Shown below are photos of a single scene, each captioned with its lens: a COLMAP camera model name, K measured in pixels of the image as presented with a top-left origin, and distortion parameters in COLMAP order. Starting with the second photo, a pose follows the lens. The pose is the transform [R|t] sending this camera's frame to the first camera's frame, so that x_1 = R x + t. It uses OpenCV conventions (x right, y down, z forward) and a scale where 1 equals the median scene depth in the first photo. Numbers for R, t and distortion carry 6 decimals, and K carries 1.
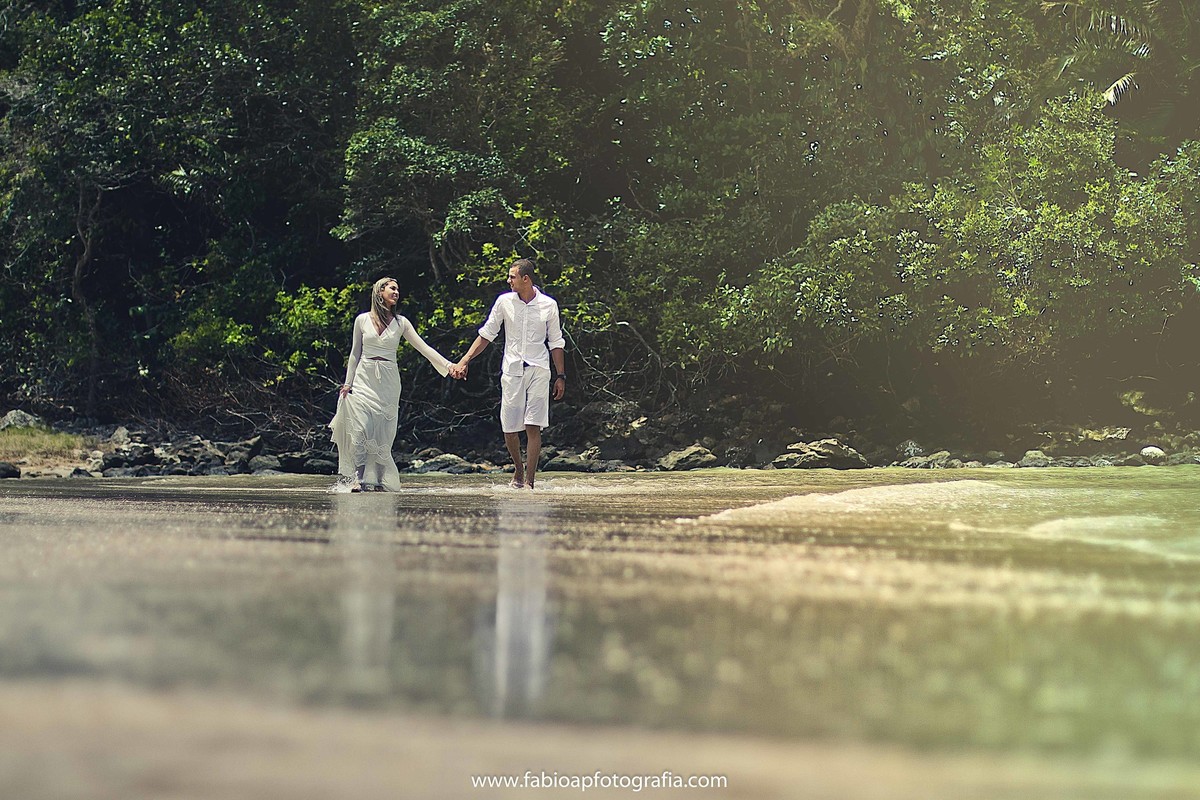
lens RADIAL K [[2686.3, 0, 604.2], [0, 2686.3, 396.7], [0, 0, 1]] dist [-0.108736, 0.000000]
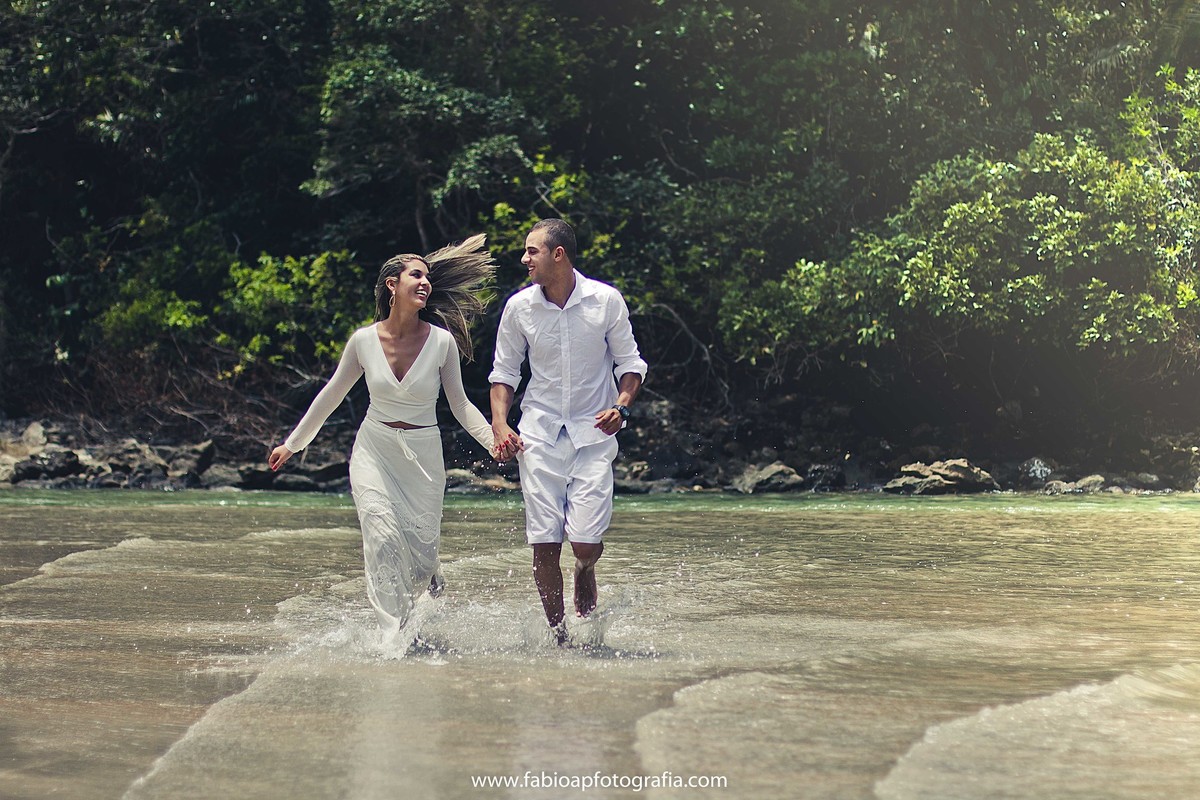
lens RADIAL K [[2686.3, 0, 595.2], [0, 2686.3, 405.0], [0, 0, 1]] dist [-0.108736, 0.000000]
pose [[0.999290, 0.012799, 0.035423, -0.042739], [-0.013209, 0.999848, 0.011364, -0.006473], [-0.035272, -0.011824, 0.999308, 0.197920]]
